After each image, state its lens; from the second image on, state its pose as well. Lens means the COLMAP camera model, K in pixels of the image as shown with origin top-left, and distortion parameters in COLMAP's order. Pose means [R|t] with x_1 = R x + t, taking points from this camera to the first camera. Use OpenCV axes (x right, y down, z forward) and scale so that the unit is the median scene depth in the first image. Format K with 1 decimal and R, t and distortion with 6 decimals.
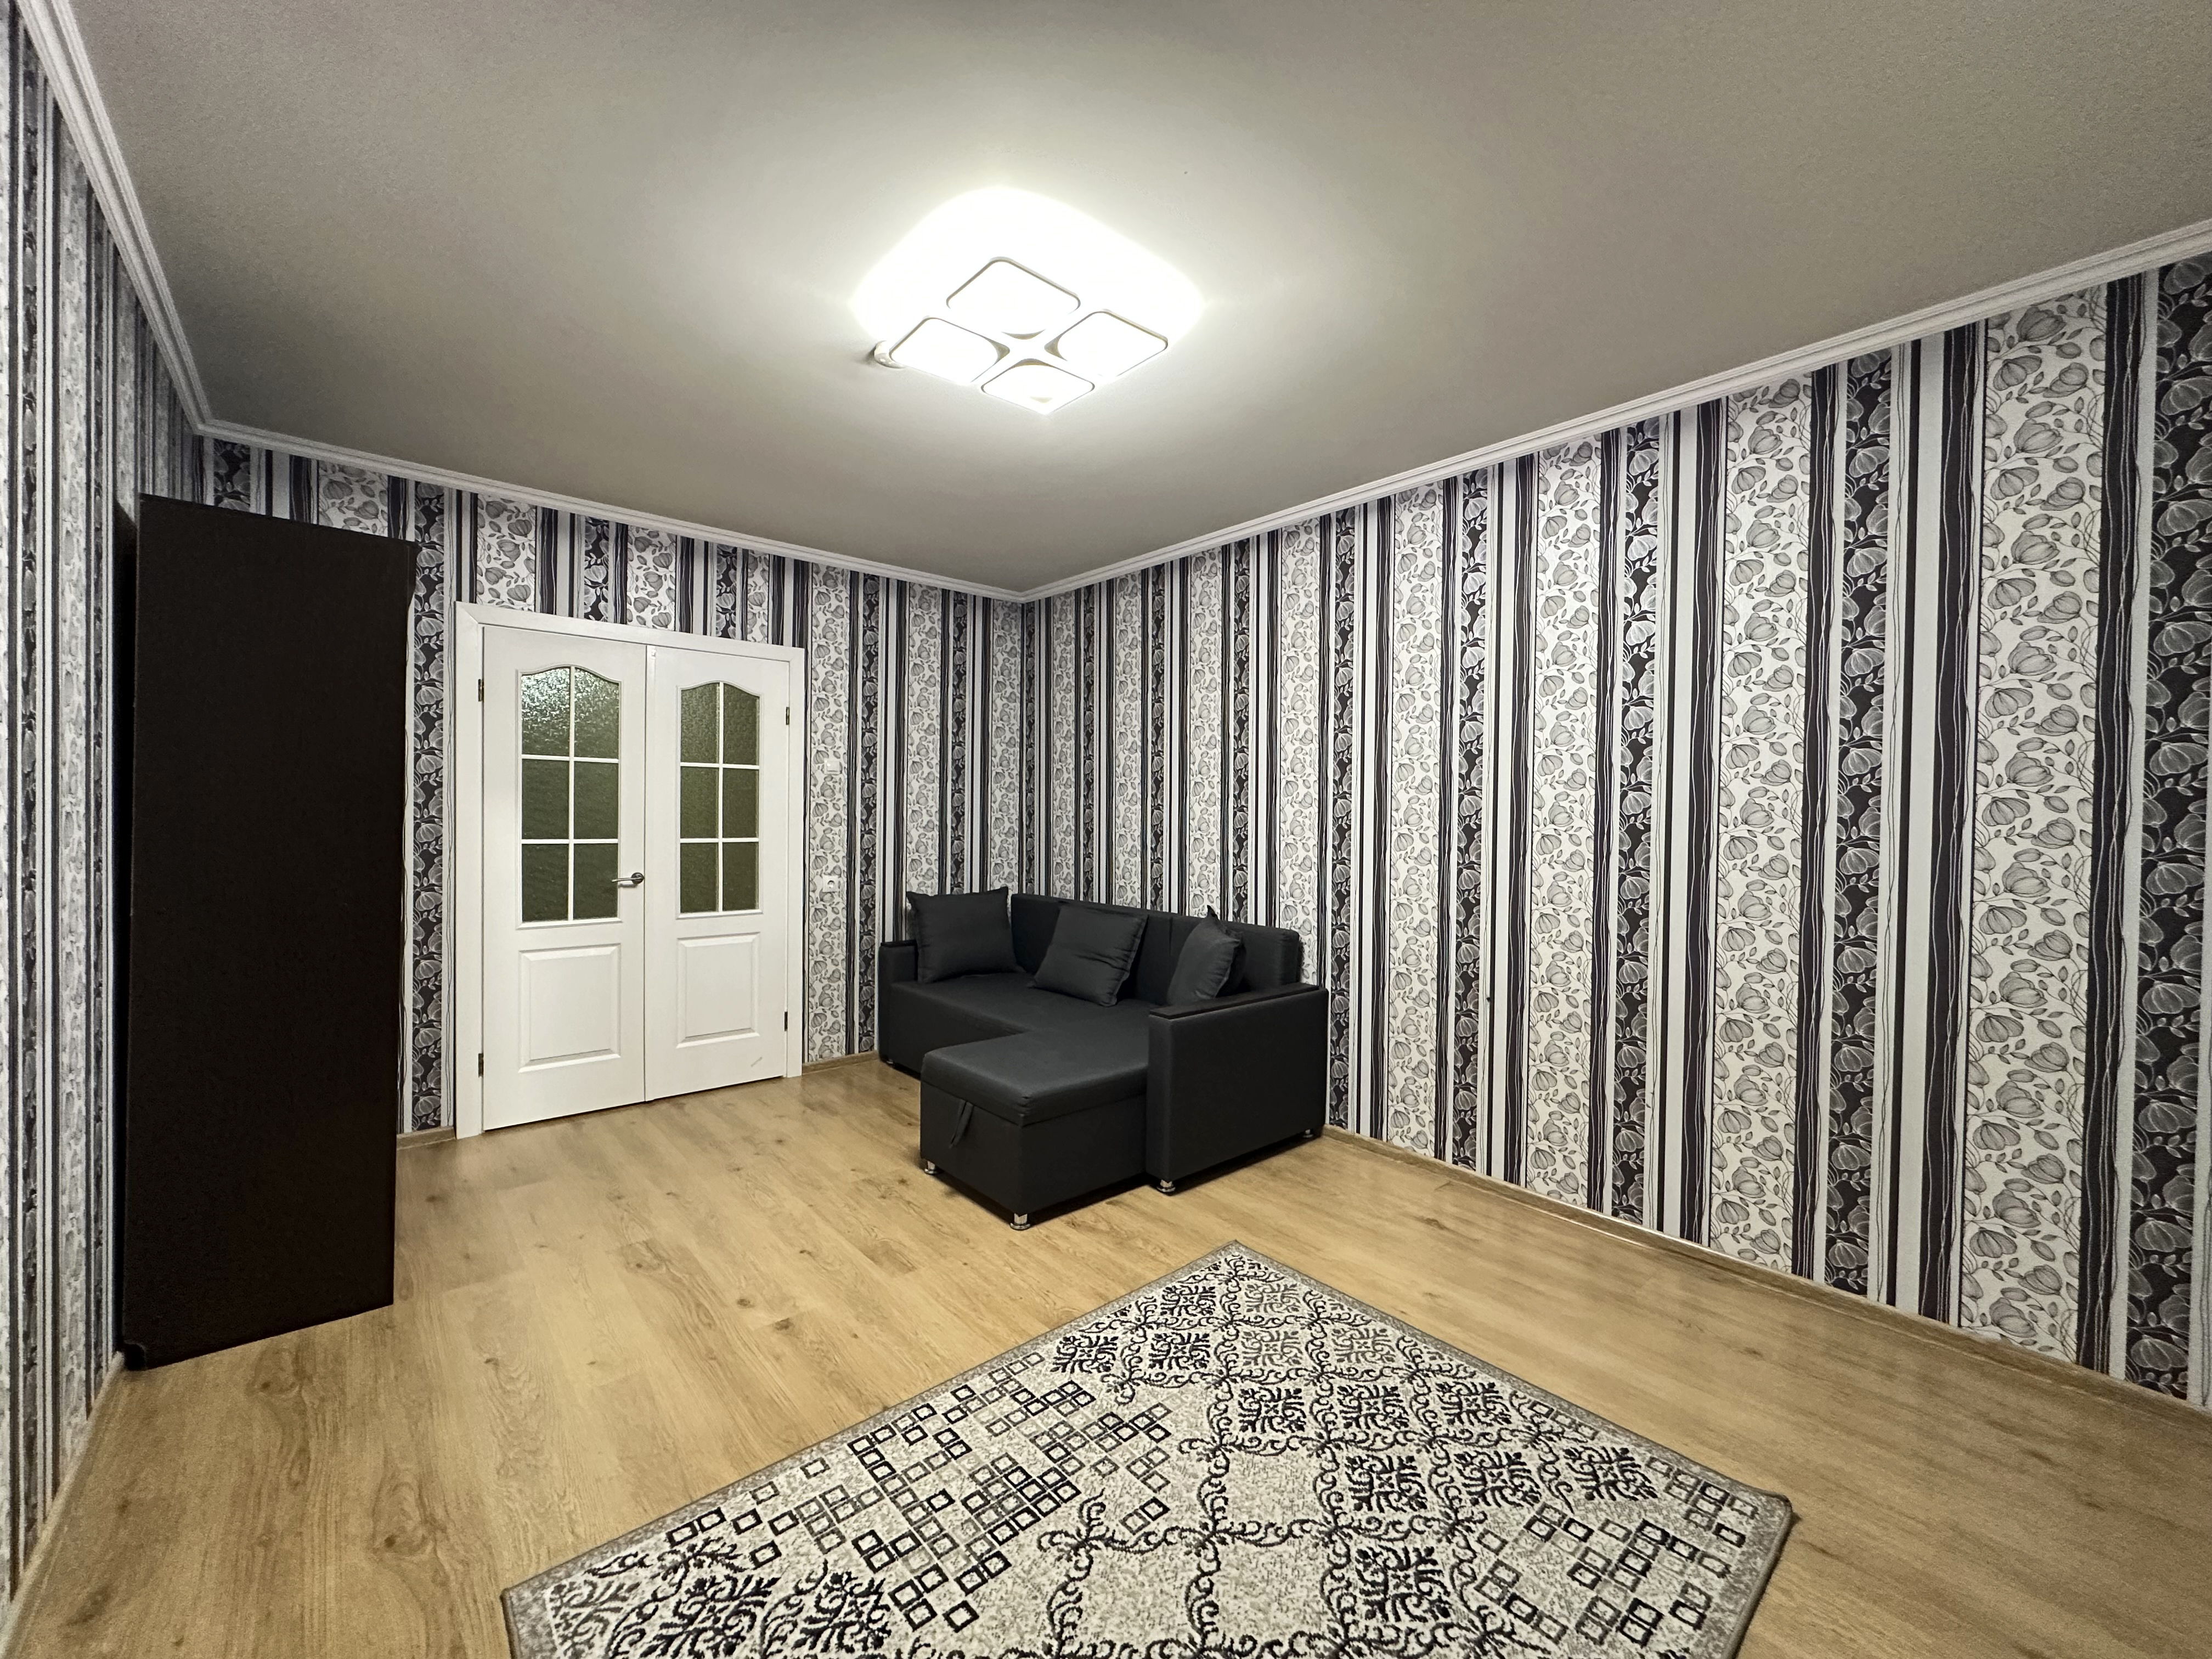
lens RADIAL K [[881.3, 0, 1105.3], [0, 881.3, 828.5], [0, 0, 1]] dist [-0.001957, 0.000617]
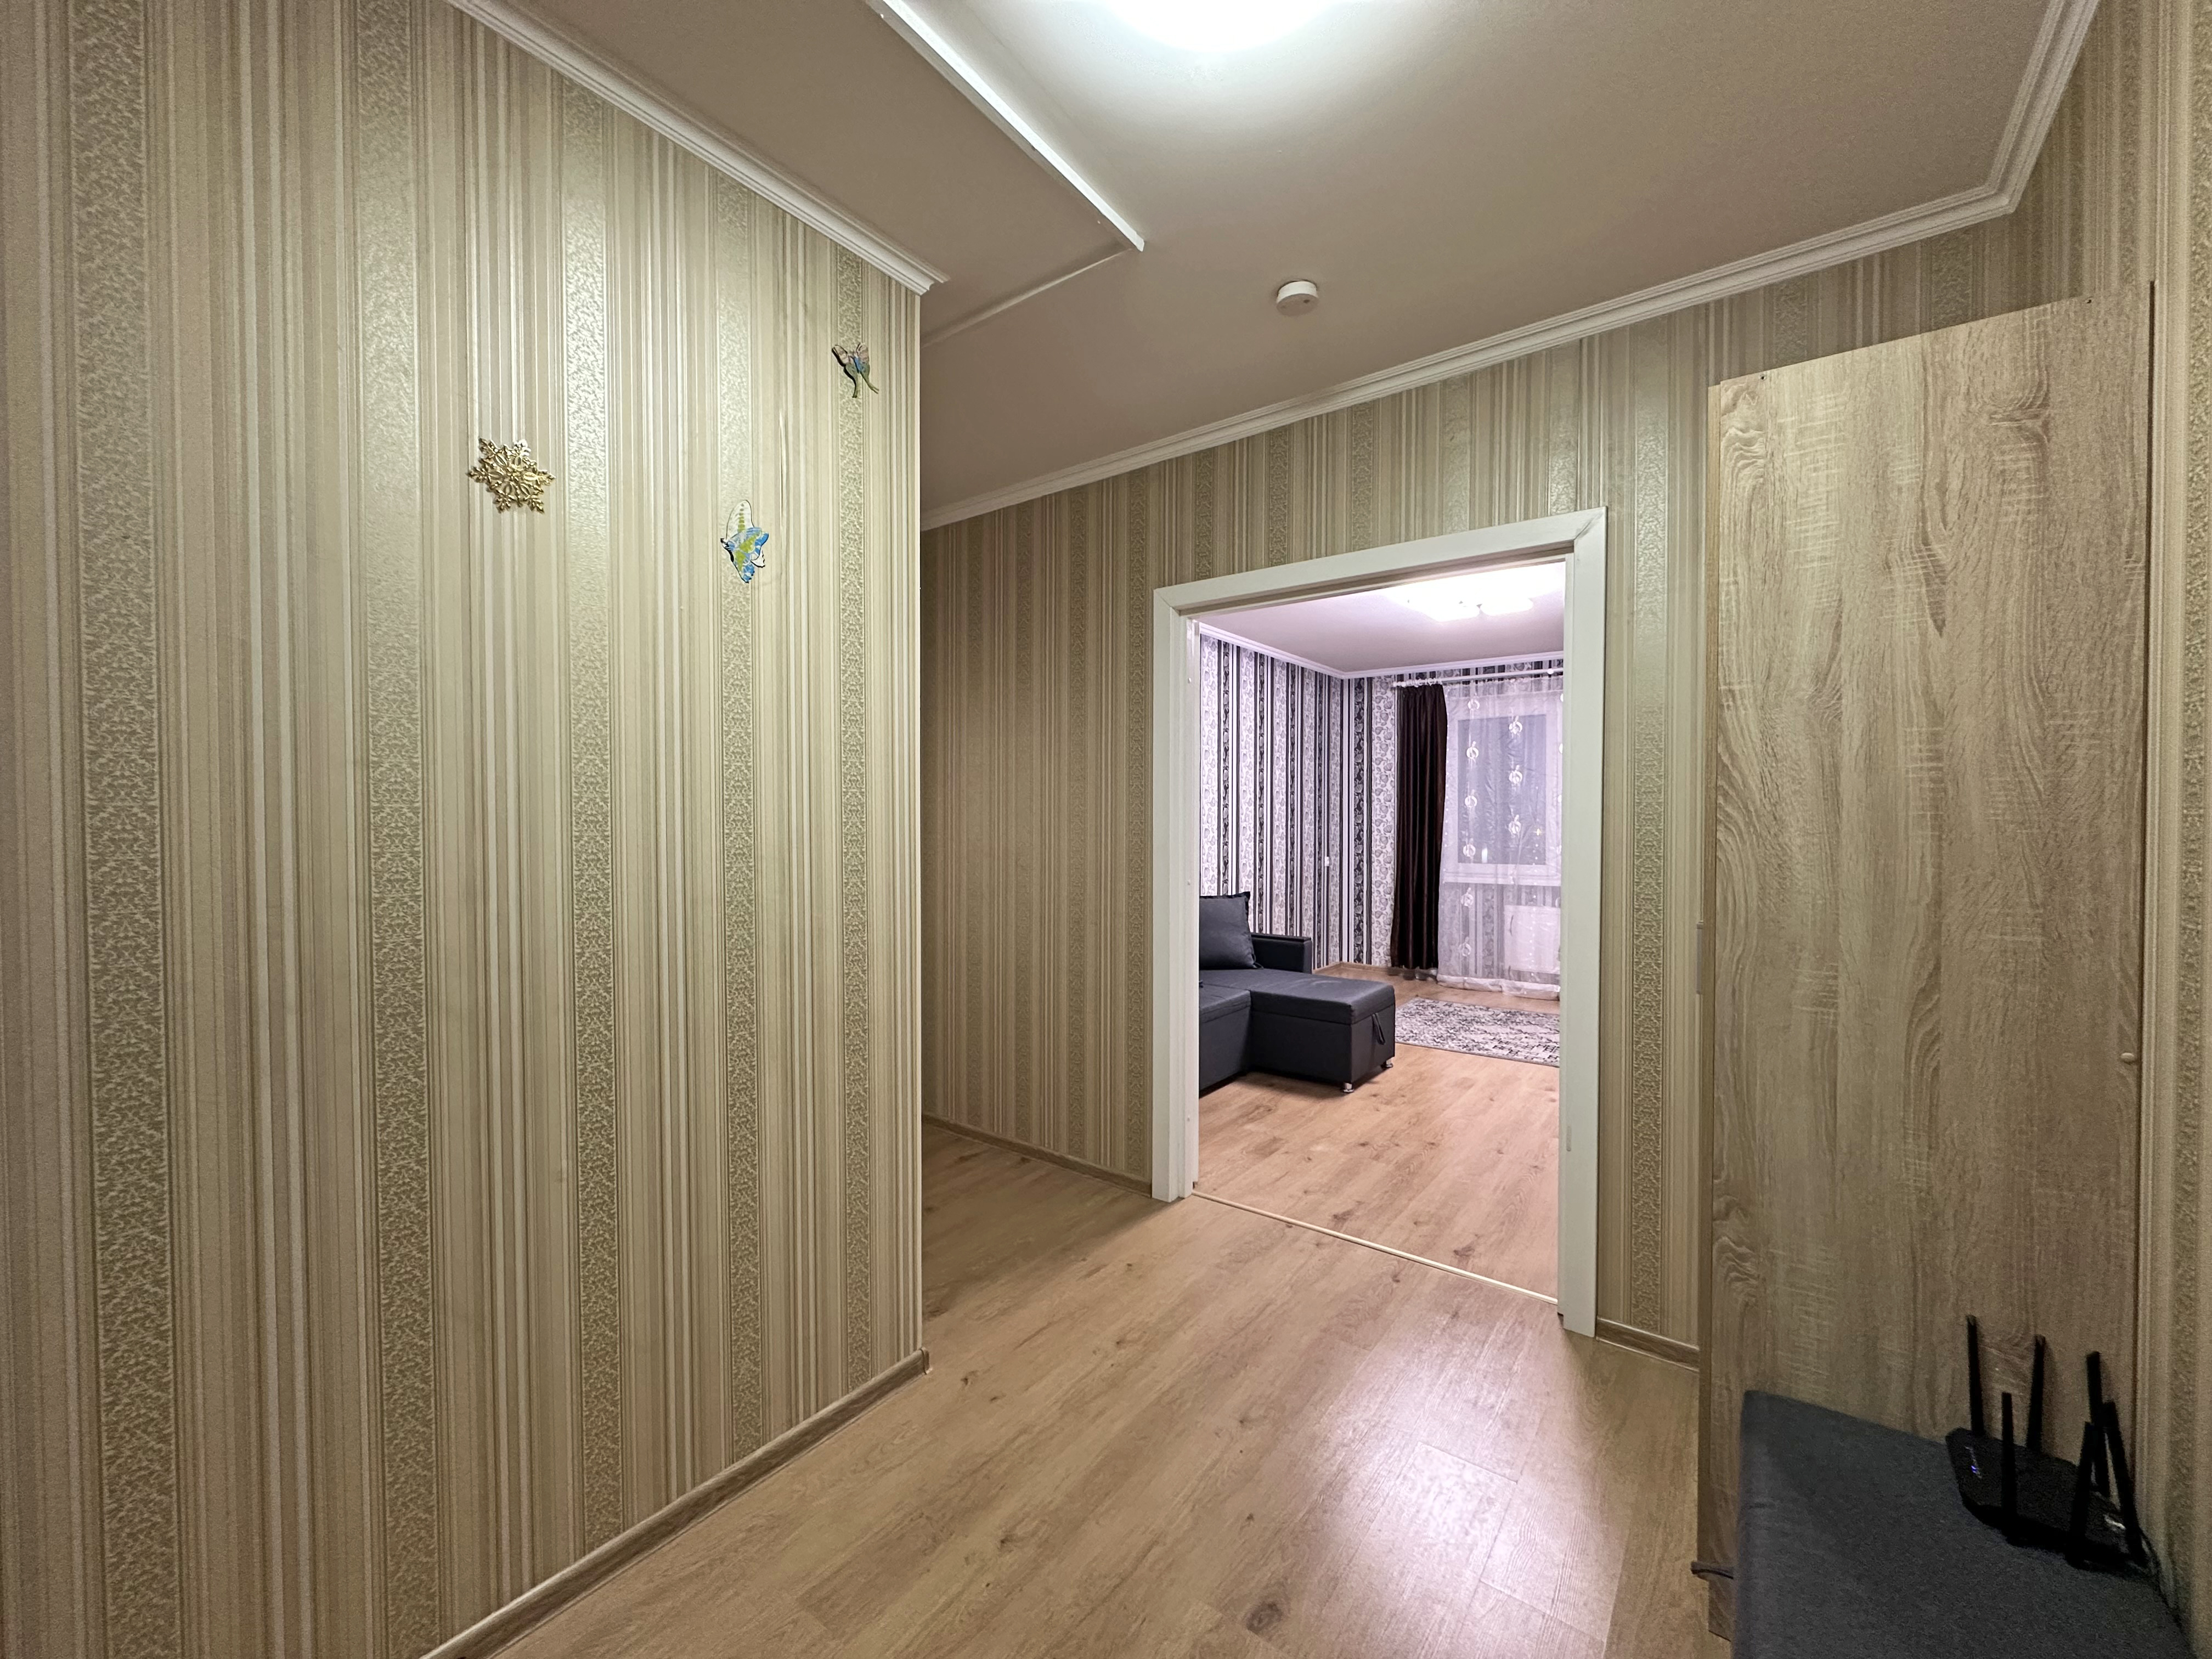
lens RADIAL K [[881.3, 0, 1105.8], [0, 881.3, 828.4], [0, 0, 1]] dist [-0.001957, 0.000617]
pose [[-0.208837, -0.024643, 0.977640, -1.538726], [0.008015, 0.999606, 0.026909, -0.049810], [-0.977918, 0.013456, -0.208557, 1.777244]]
